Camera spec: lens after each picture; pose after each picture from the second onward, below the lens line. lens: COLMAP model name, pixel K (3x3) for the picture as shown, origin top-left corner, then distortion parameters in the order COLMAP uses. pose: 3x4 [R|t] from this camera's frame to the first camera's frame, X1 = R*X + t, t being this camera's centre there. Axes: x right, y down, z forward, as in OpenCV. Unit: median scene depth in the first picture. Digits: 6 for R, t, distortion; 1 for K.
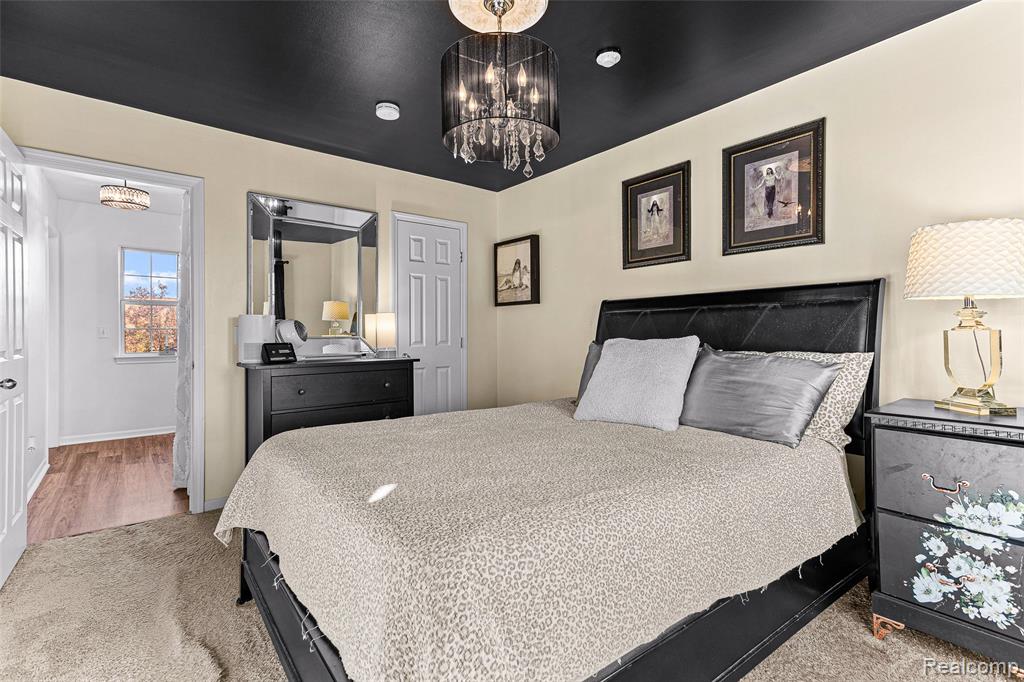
lens RADIAL K [[492.4, 0, 510.1], [0, 492.4, 334.3], [0, 0, 1]] dist [0.025219, 0.000194]
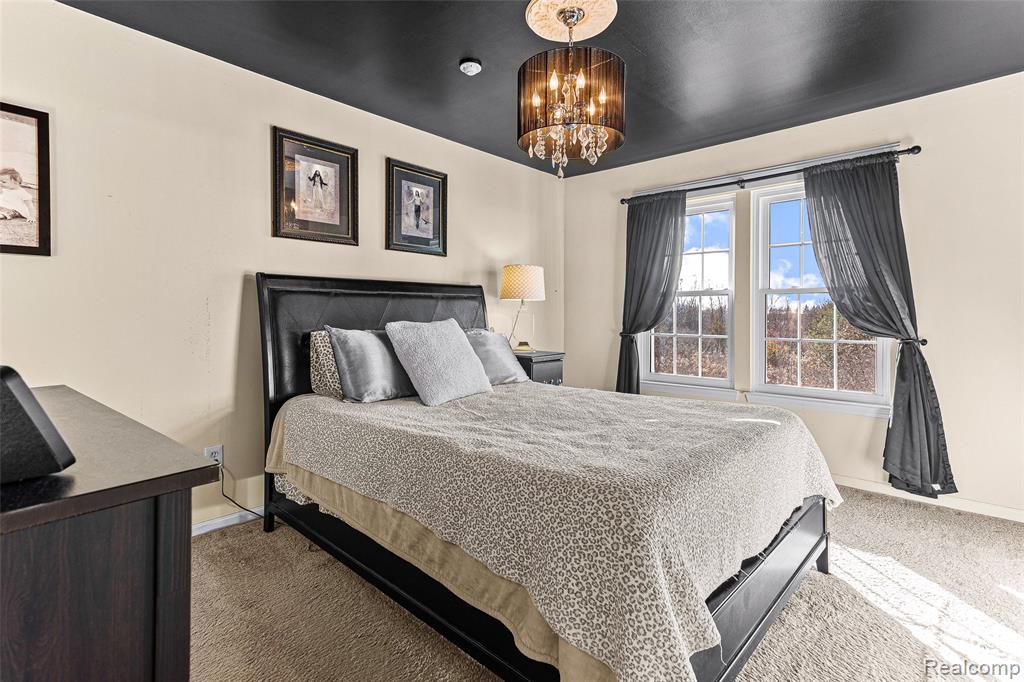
lens RADIAL K [[485.3, 0, 511.8], [0, 485.3, 320.6], [0, 0, 1]] dist [0.023874, 0.000490]
pose [[-0.160847, -0.006397, 0.986959, -0.746865], [0.003638, 0.999968, 0.007074, 0.000447], [-0.986973, 0.004728, -0.160818, 0.909111]]
